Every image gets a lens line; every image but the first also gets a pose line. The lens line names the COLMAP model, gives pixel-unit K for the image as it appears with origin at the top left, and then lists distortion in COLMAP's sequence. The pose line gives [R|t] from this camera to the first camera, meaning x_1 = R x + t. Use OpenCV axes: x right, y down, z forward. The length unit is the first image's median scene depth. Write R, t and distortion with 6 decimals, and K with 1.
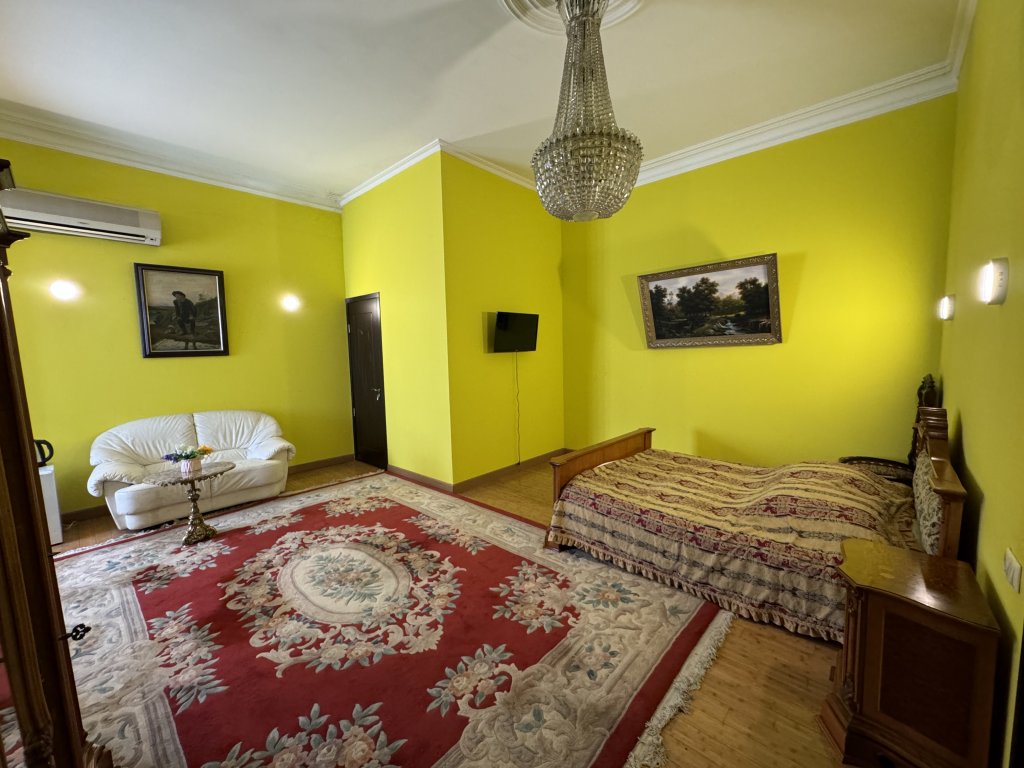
lens RADIAL K [[410.0, 0, 511.7], [0, 410.0, 385.2], [0, 0, 1]] dist [0.001135, 0.000148]
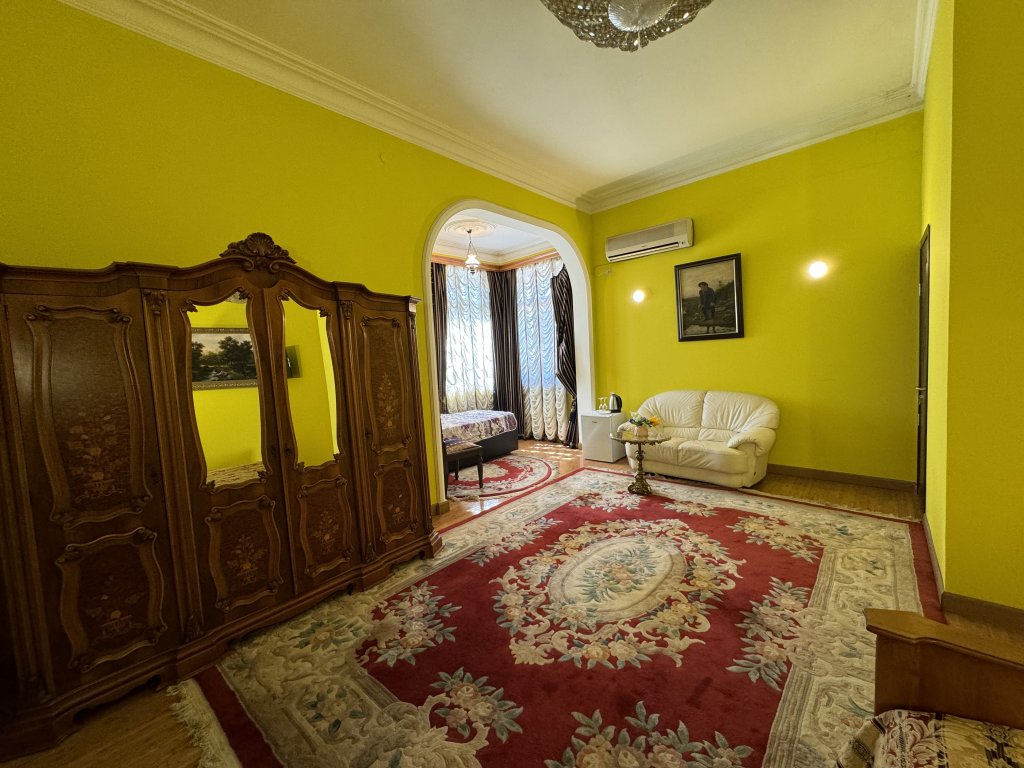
lens RADIAL K [[410.0, 0, 512.2], [0, 410.0, 384.3], [0, 0, 1]] dist [0.001135, 0.000148]
pose [[0.005560, 0.095907, -0.995375, 0.449424], [-0.035944, 0.994766, 0.095647, -0.050490], [0.999338, 0.035246, 0.008978, 0.634115]]
